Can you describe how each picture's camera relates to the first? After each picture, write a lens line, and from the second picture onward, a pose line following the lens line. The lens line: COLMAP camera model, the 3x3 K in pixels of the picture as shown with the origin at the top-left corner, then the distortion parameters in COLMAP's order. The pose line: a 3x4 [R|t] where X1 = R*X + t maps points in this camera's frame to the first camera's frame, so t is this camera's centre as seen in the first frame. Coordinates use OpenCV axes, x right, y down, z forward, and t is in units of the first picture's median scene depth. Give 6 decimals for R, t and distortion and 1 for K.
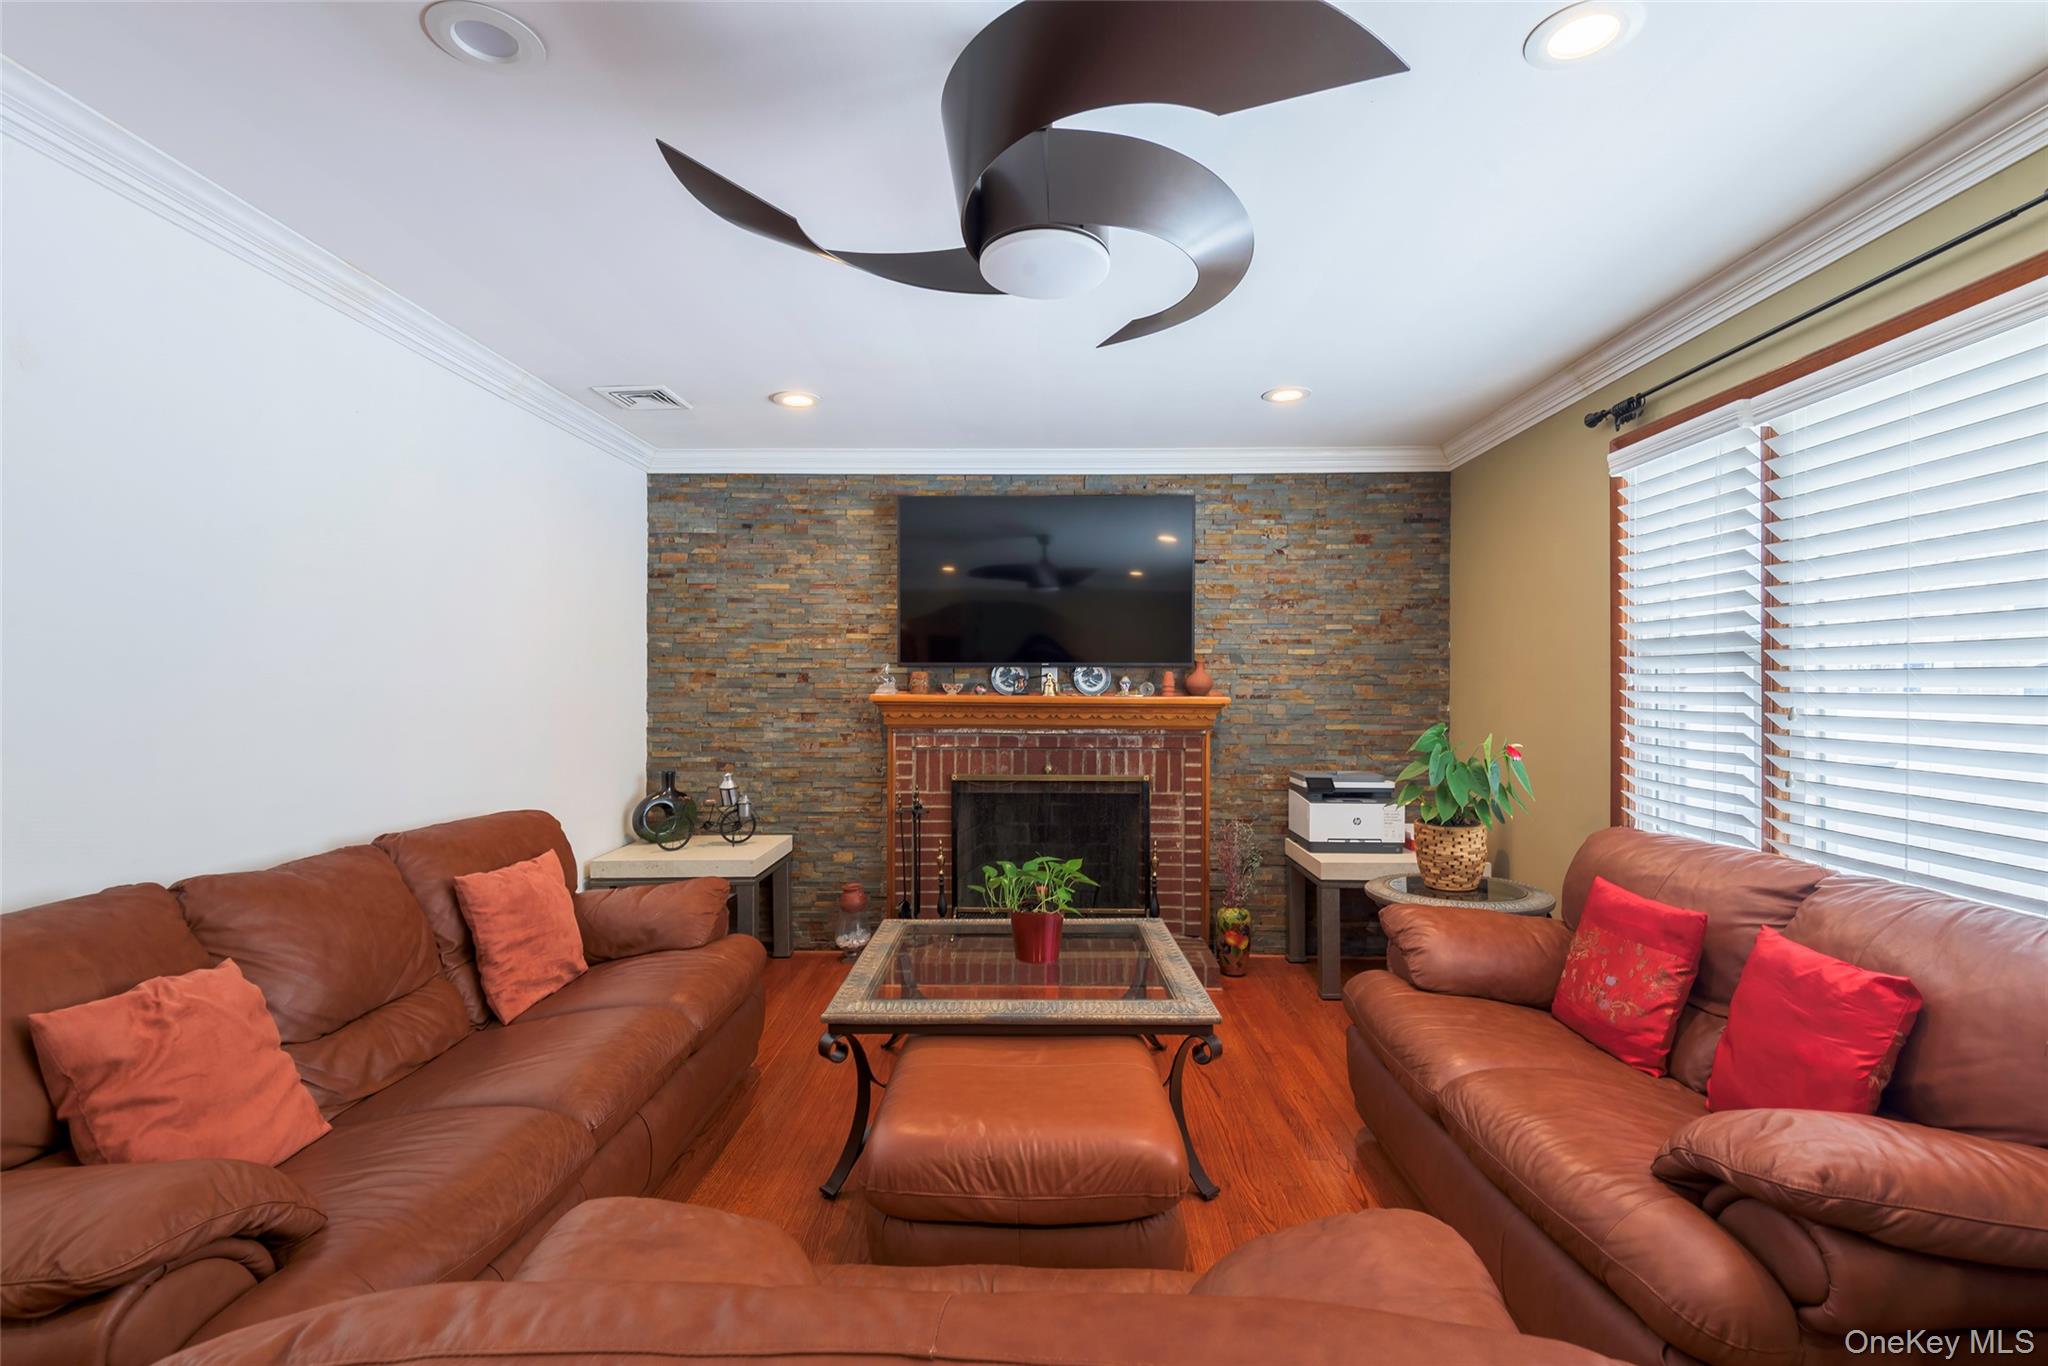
lens RADIAL K [[965.2, 0, 1015.6], [0, 965.2, 682.0], [0, 0, 1]] dist [0.025093, -0.015777]
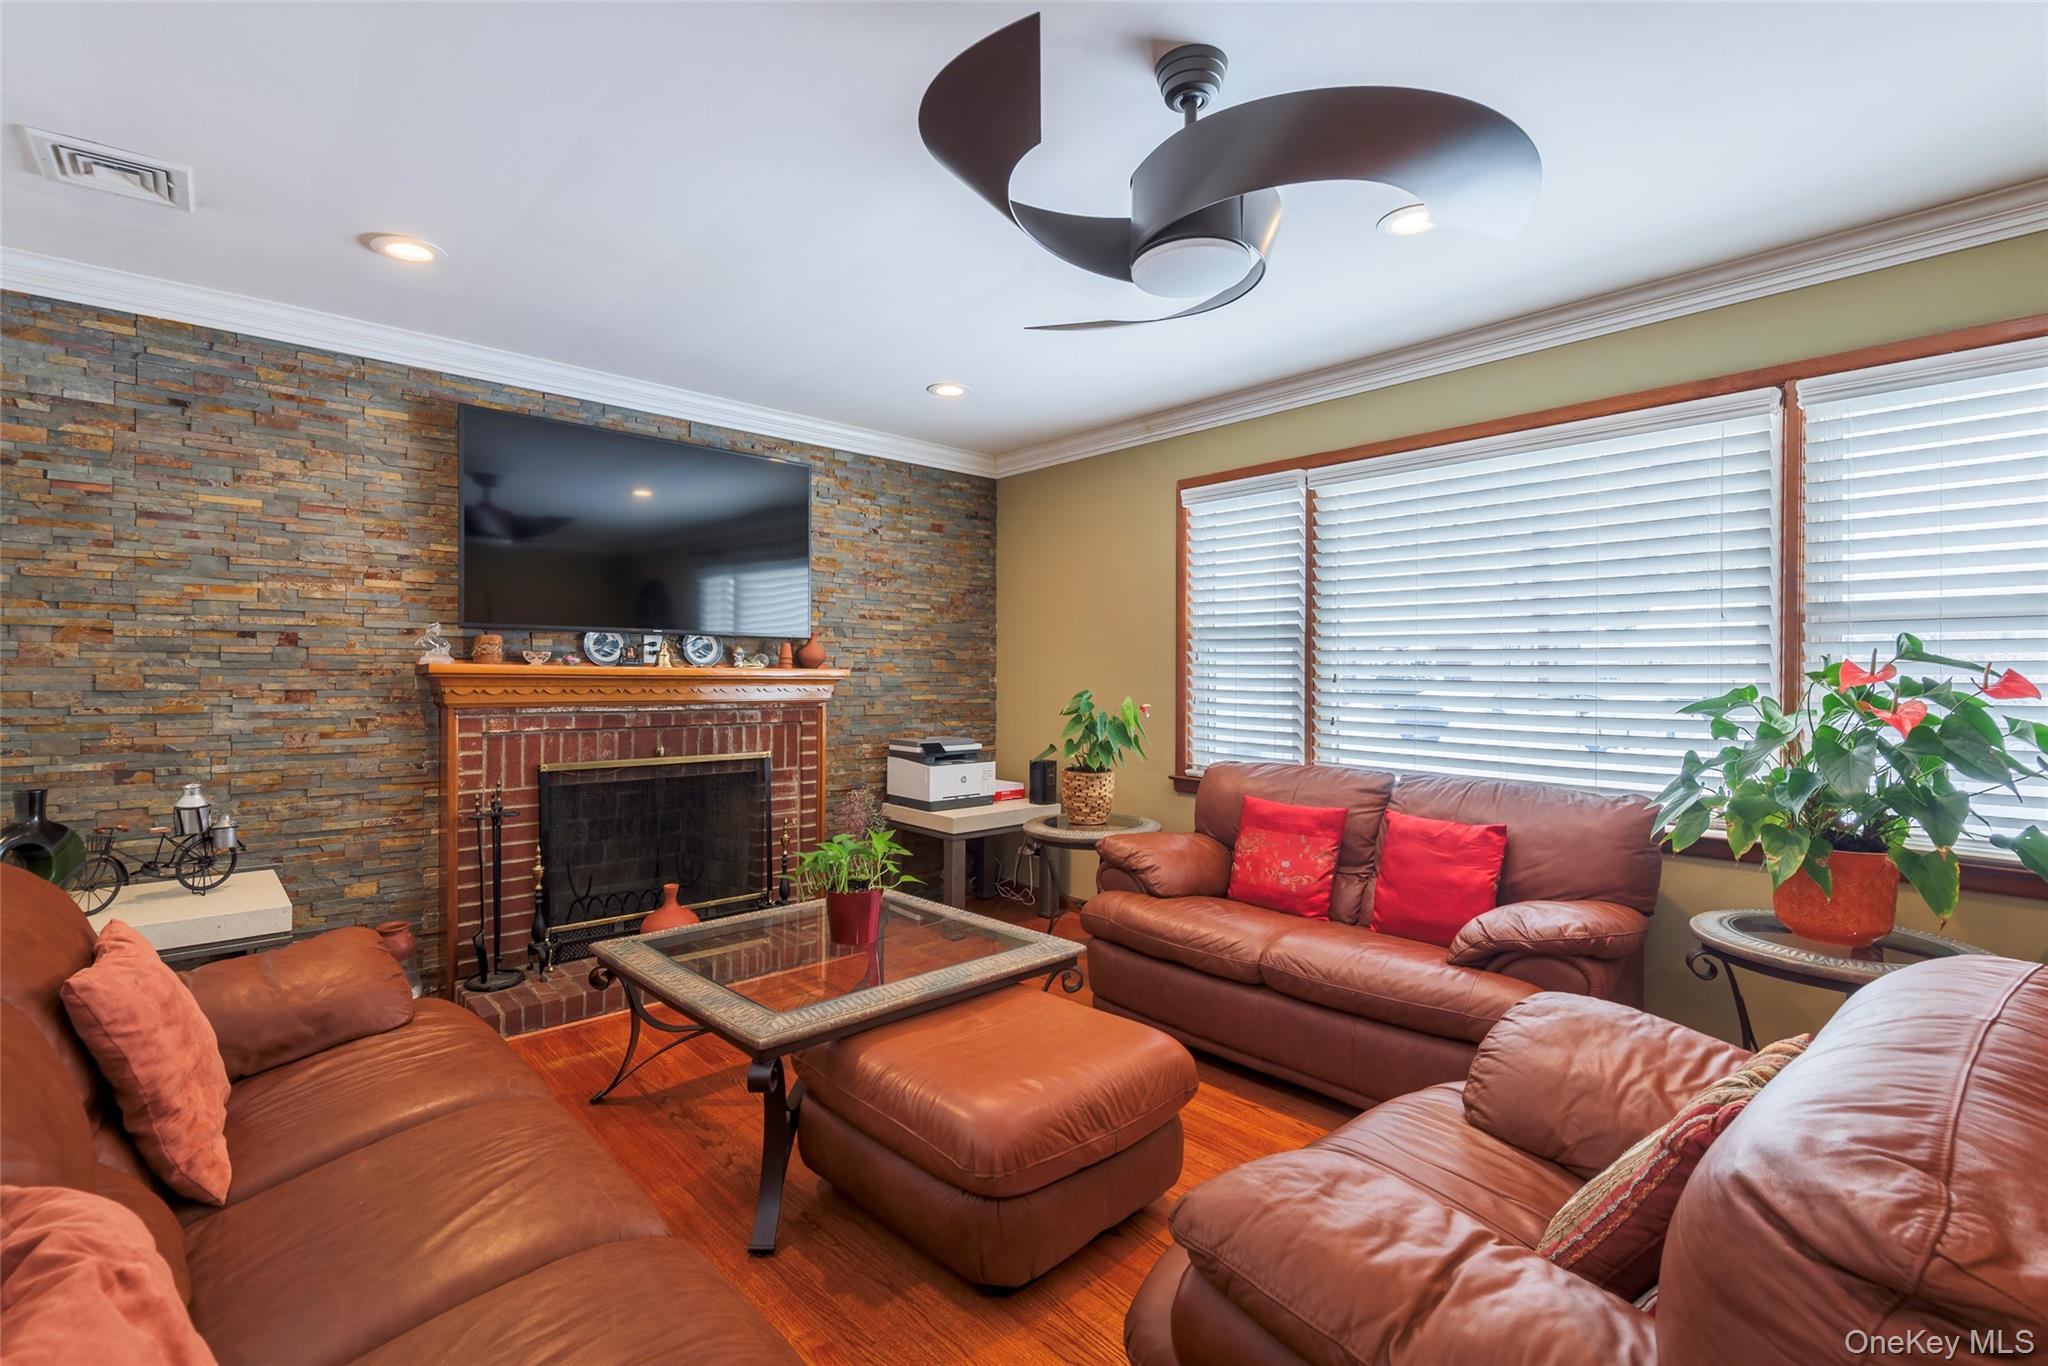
lens RADIAL K [[965.2, 0, 1045.5], [0, 965.2, 672.6], [0, 0, 1]] dist [0.025093, -0.015777]
pose [[0.705708, 0.002548, 0.708498, -0.338638], [-0.009828, 0.999933, 0.006194, 0.010037], [-0.708435, -0.011334, 0.705685, 0.130064]]
